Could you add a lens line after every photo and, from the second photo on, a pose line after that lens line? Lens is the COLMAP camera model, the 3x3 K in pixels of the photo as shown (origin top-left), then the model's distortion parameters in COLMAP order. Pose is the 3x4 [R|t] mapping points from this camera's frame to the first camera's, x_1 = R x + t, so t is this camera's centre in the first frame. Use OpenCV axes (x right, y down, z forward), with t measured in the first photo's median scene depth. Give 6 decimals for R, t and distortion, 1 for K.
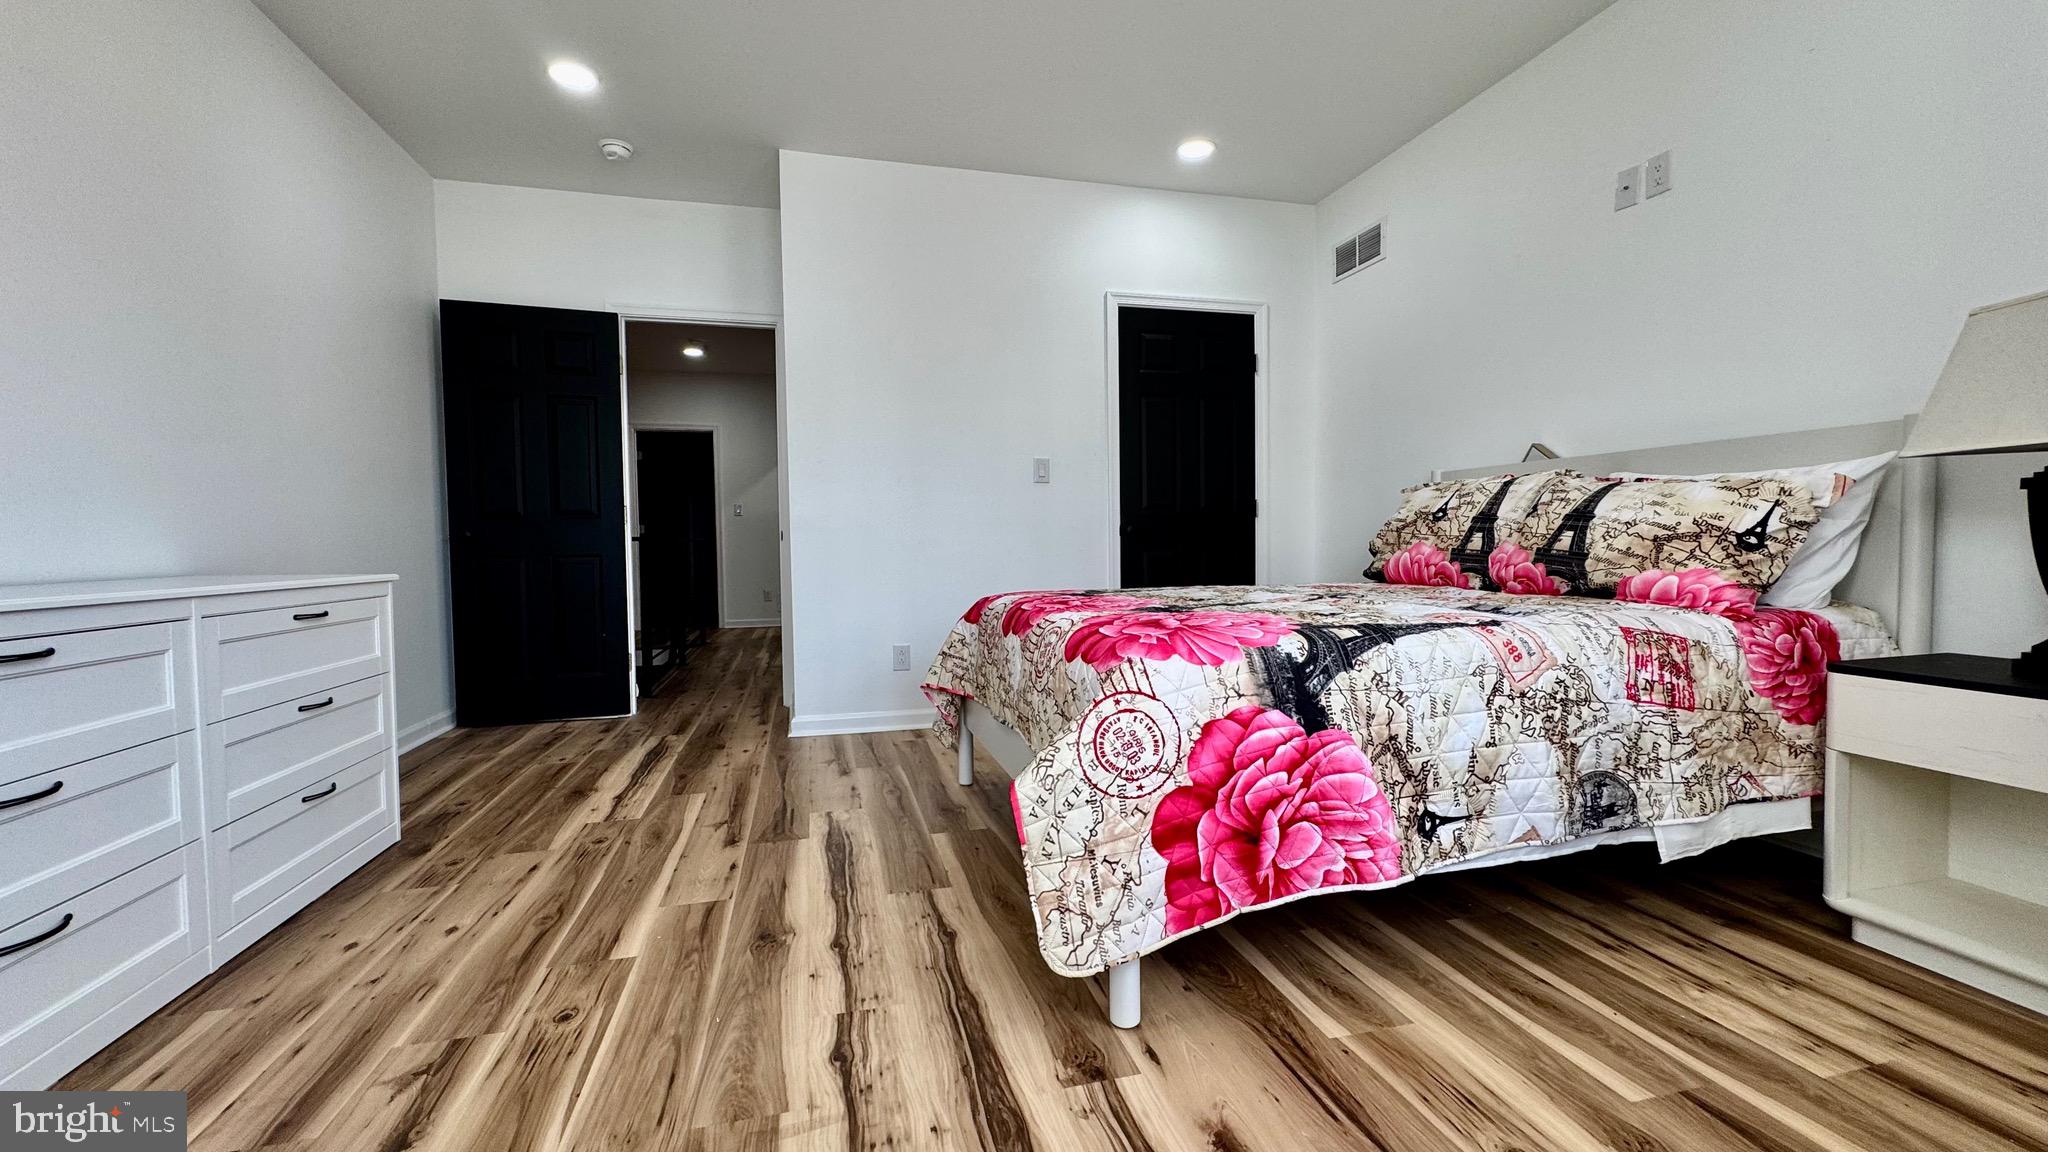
lens RADIAL K [[816.2, 0, 1023.6], [0, 816.2, 570.2], [0, 0, 1]] dist [-0.001491, 0.000646]
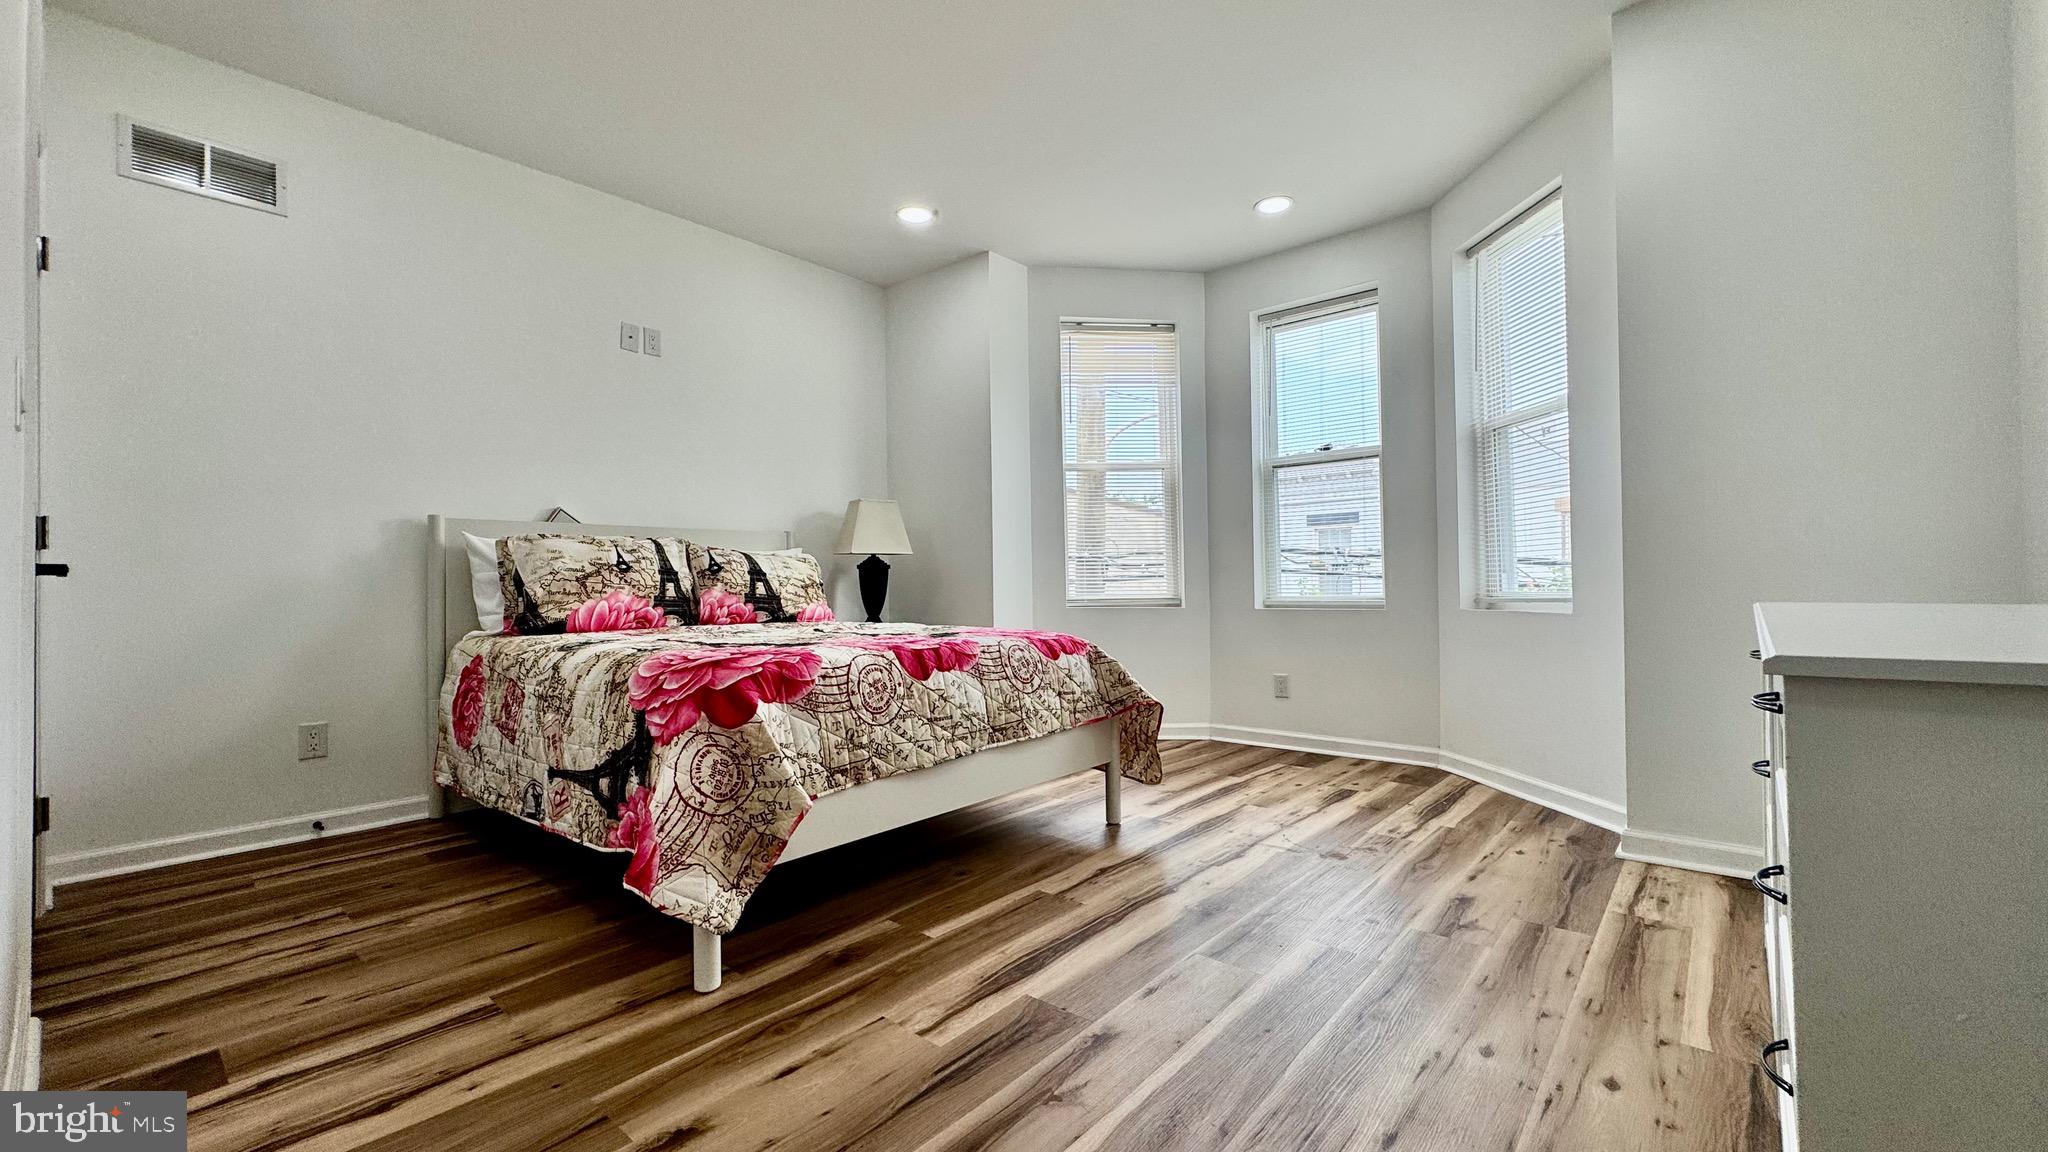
lens RADIAL K [[816.2, 0, 1025.2], [0, 816.2, 580.9], [0, 0, 1]] dist [-0.001491, 0.000646]
pose [[-0.565811, 0.020814, 0.824272, -0.925204], [0.046817, 0.998880, 0.006914, -0.038694], [-0.823205, 0.042502, -0.566151, 1.500905]]
